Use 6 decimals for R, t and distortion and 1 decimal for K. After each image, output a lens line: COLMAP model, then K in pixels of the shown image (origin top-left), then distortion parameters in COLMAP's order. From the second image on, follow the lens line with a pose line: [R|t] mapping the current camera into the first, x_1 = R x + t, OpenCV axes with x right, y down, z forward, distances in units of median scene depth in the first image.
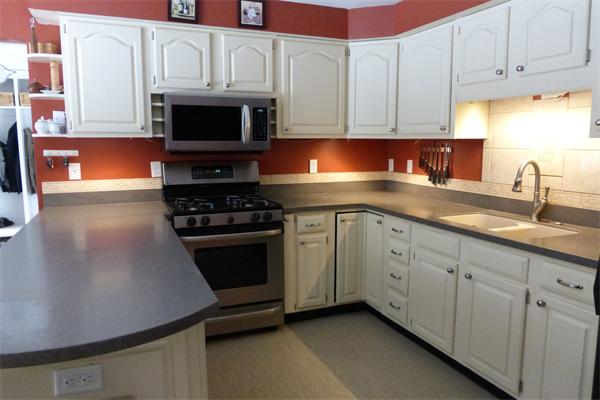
lens RADIAL K [[454.5, 0, 300.0], [0, 454.5, 200.0], [0, 0, 1]] dist [0.000854, 0.007744]
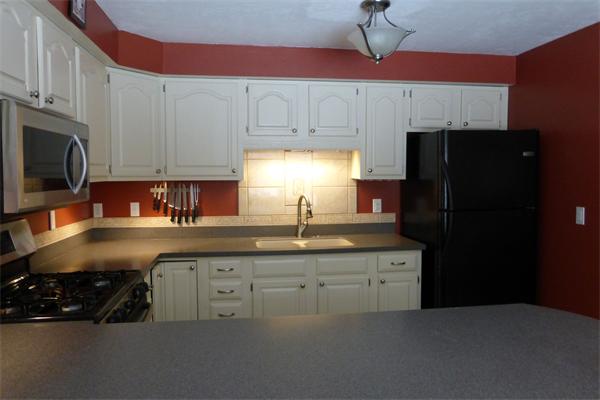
lens RADIAL K [[454.5, 0, 300.0], [0, 454.5, 200.0], [0, 0, 1]] dist [0.000854, 0.007744]
pose [[0.241542, -0.059052, 0.968592, -0.707290], [0.128282, 0.991330, 0.028448, -0.093786], [-0.961874, 0.117382, 0.247023, 0.547348]]
